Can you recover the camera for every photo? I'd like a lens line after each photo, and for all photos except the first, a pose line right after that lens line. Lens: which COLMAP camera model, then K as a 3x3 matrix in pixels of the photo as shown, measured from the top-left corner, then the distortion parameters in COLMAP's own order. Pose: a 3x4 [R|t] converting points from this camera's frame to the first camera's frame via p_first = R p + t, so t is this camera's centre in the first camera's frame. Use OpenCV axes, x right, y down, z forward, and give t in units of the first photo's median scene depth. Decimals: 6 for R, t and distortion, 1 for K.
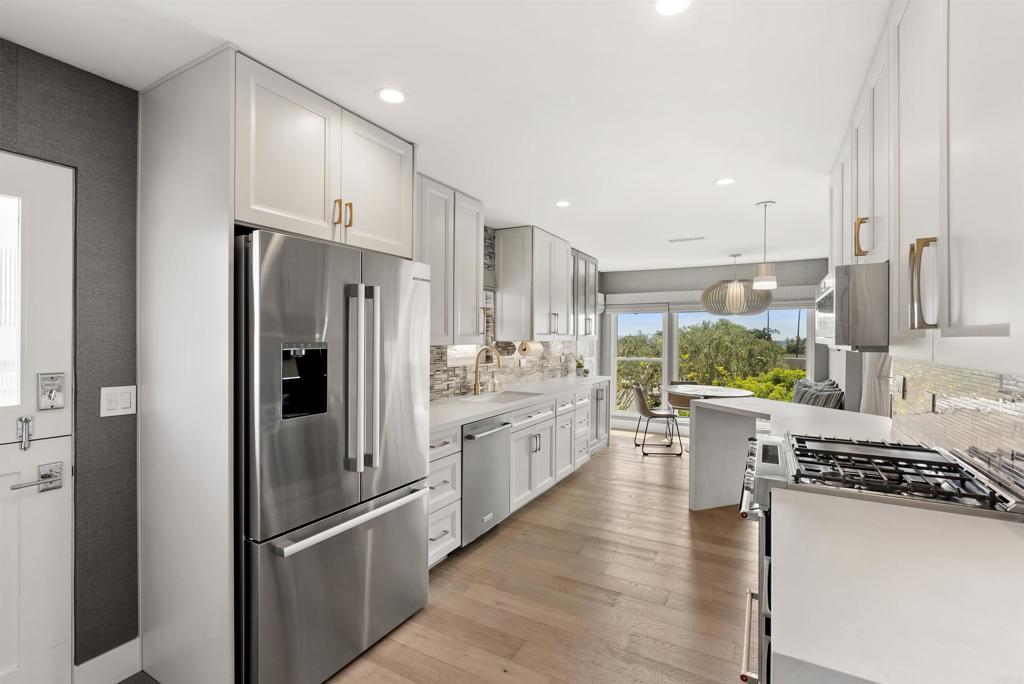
lens RADIAL K [[467.3, 0, 513.0], [0, 467.3, 341.1], [0, 0, 1]] dist [0.000570, -0.000085]
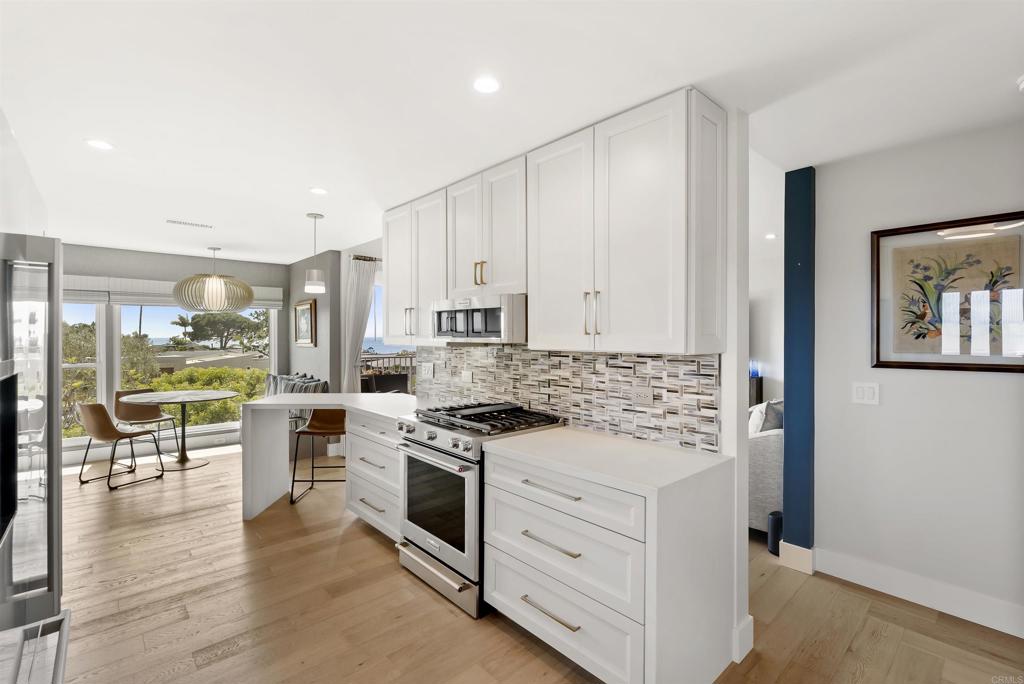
lens RADIAL K [[467.3, 0, 509.0], [0, 467.3, 338.2], [0, 0, 1]] dist [0.000570, -0.000085]
pose [[0.335035, -0.014348, 0.942097, -0.221290], [0.011275, 0.999874, 0.011218, -0.006762], [-0.942138, 0.006864, 0.335154, 0.126603]]
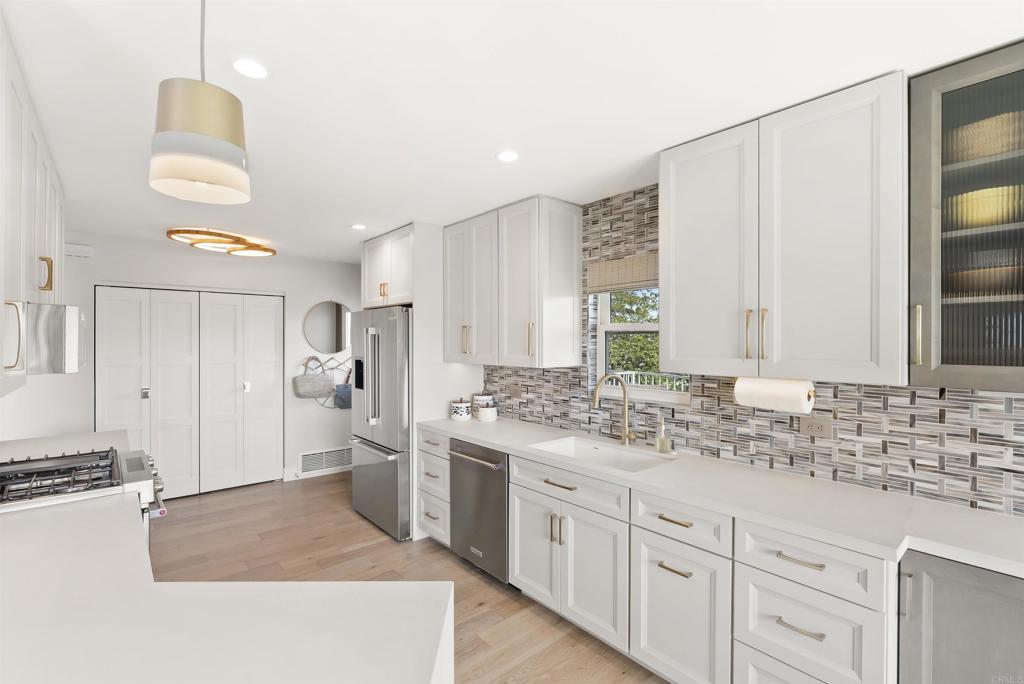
lens RADIAL K [[467.3, 0, 510.3], [0, 467.3, 337.9], [0, 0, 1]] dist [0.000570, -0.000085]
pose [[-0.354610, -0.010522, -0.934955, 0.460920], [-0.010466, 0.999919, -0.007284, -0.025601], [0.934956, 0.007202, -0.354691, 0.800370]]
